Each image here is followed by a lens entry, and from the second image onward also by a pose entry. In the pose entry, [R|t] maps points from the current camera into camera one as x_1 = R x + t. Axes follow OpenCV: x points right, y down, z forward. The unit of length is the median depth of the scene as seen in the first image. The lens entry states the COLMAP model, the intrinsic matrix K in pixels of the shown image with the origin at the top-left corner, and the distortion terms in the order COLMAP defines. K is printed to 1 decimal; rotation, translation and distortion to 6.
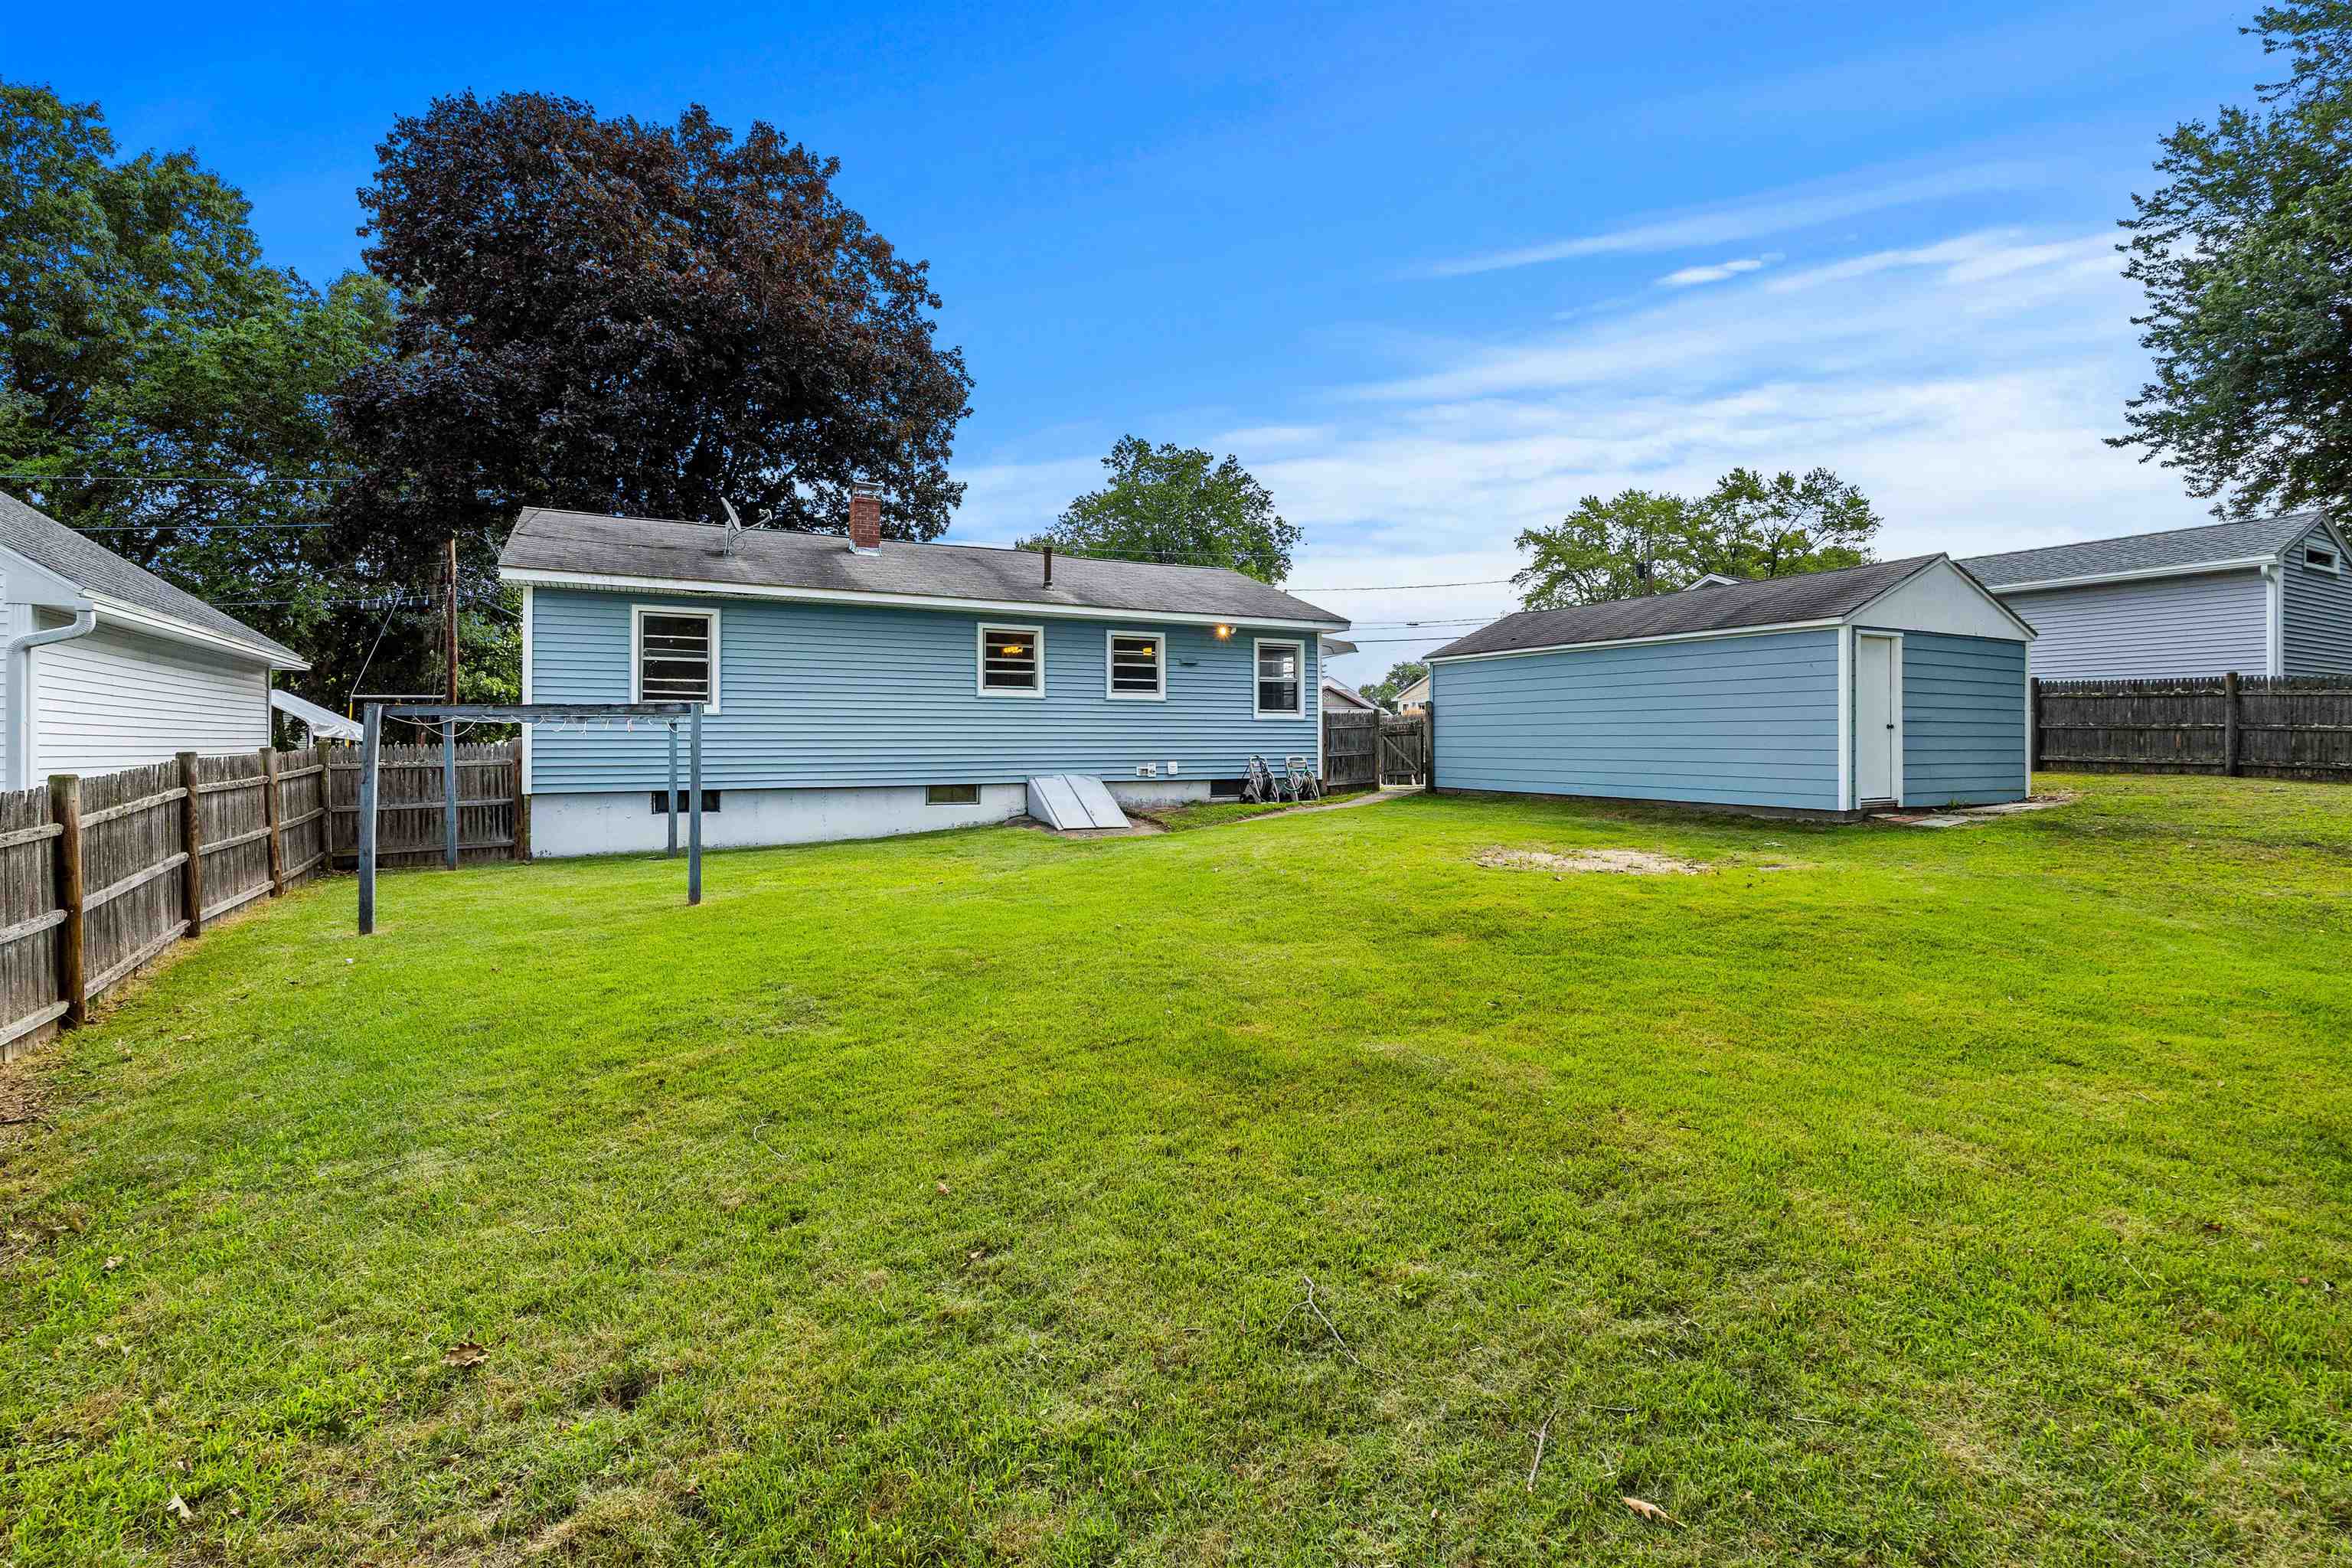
lens RADIAL K [[1075.3, 0, 1174.2], [0, 1075.3, 736.5], [0, 0, 1]] dist [-0.000956, -0.000307]
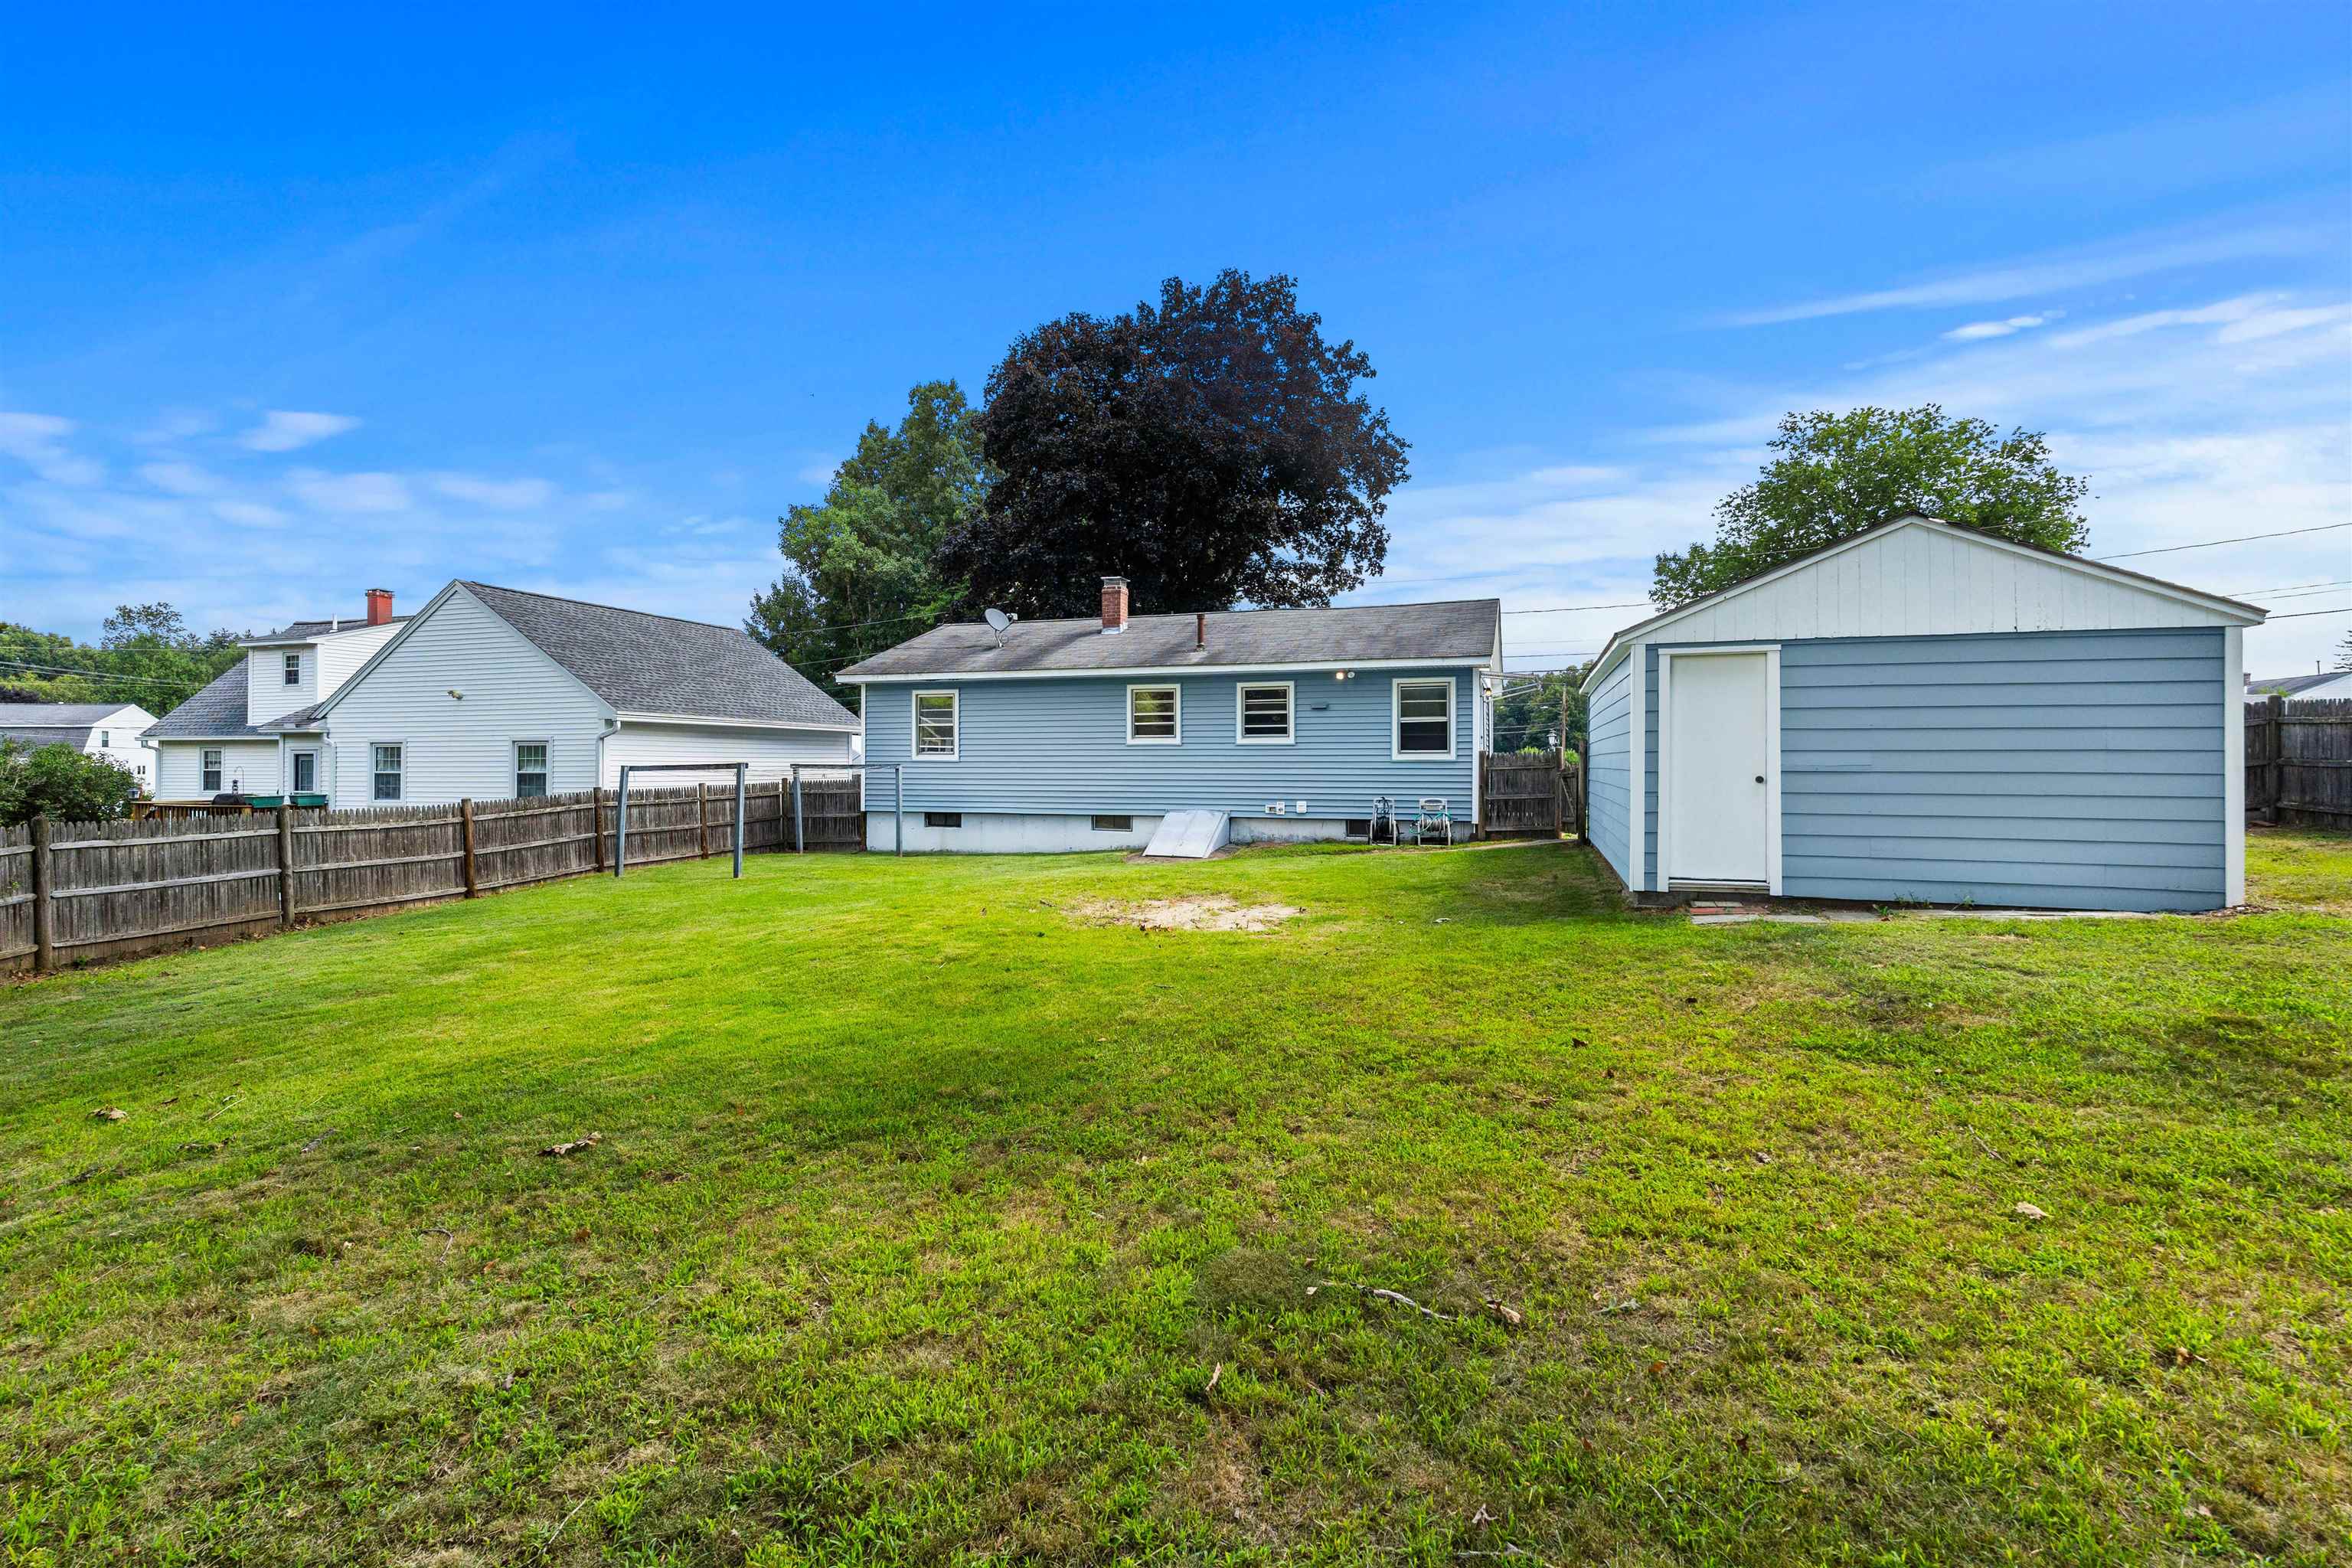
lens RADIAL K [[1058.5, 0, 1183.0], [0, 1058.5, 772.2], [0, 0, 1]] dist [0.001956, 0.000329]
pose [[0.687765, 0.006001, -0.725909, 0.725918], [0.002287, 0.999943, 0.010433, -0.017532], [0.725930, -0.008836, 0.687712, 0.201409]]
